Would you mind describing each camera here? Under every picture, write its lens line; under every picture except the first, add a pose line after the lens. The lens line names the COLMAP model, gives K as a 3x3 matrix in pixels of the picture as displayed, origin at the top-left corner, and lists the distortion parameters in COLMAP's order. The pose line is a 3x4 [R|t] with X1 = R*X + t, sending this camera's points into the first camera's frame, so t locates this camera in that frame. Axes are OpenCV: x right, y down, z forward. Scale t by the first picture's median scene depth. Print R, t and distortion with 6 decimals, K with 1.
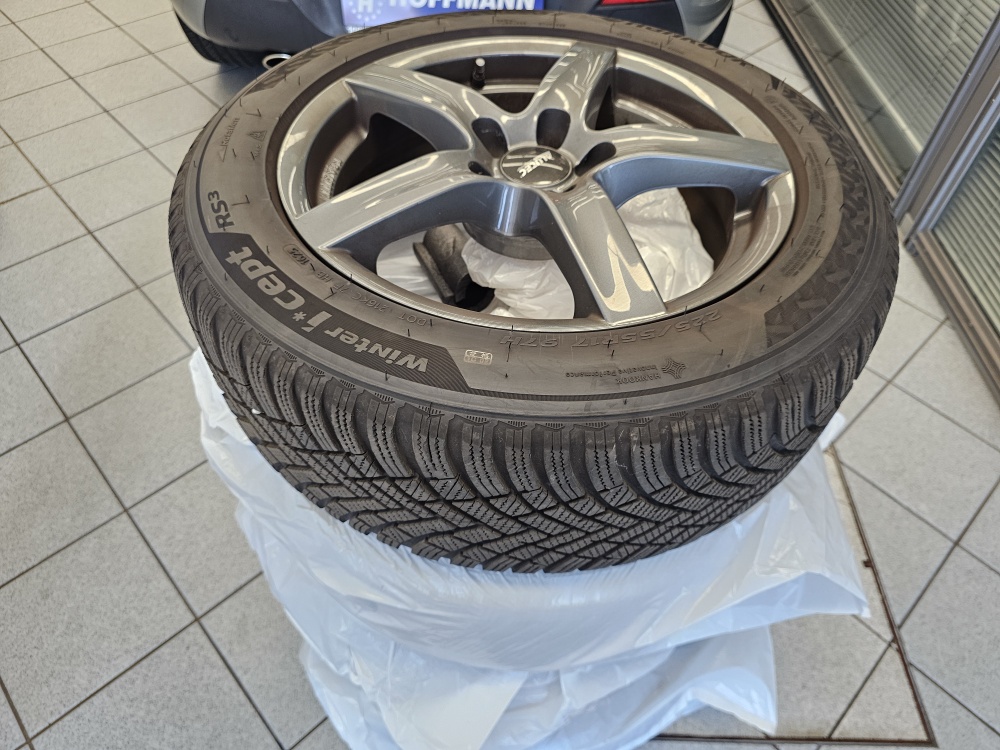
lens RADIAL K [[684.5, 0, 500.6], [0, 684.5, 347.6], [0, 0, 1]] dist [0.052461, -0.053846]
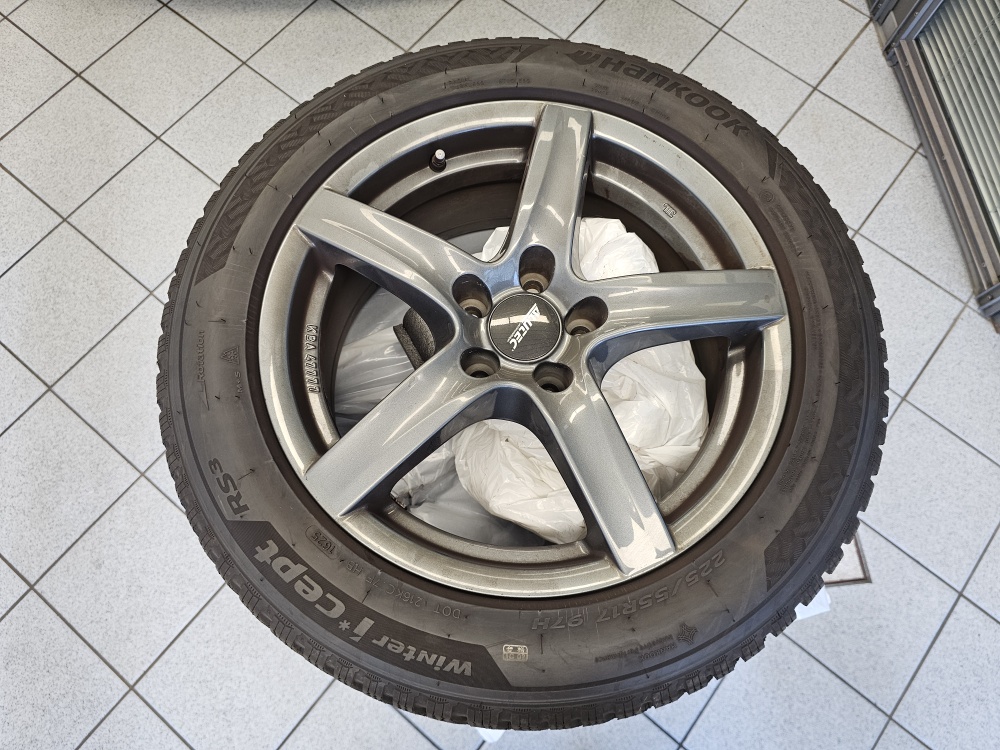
lens RADIAL K [[684.5, 0, 493.9], [0, 684.5, 381.0], [0, 0, 1]] dist [0.052461, -0.053846]
pose [[0.990704, -0.134440, 0.020758, -0.022896], [0.115535, 0.912121, 0.393303, -0.612702], [-0.071809, -0.387248, 0.919175, 0.101741]]
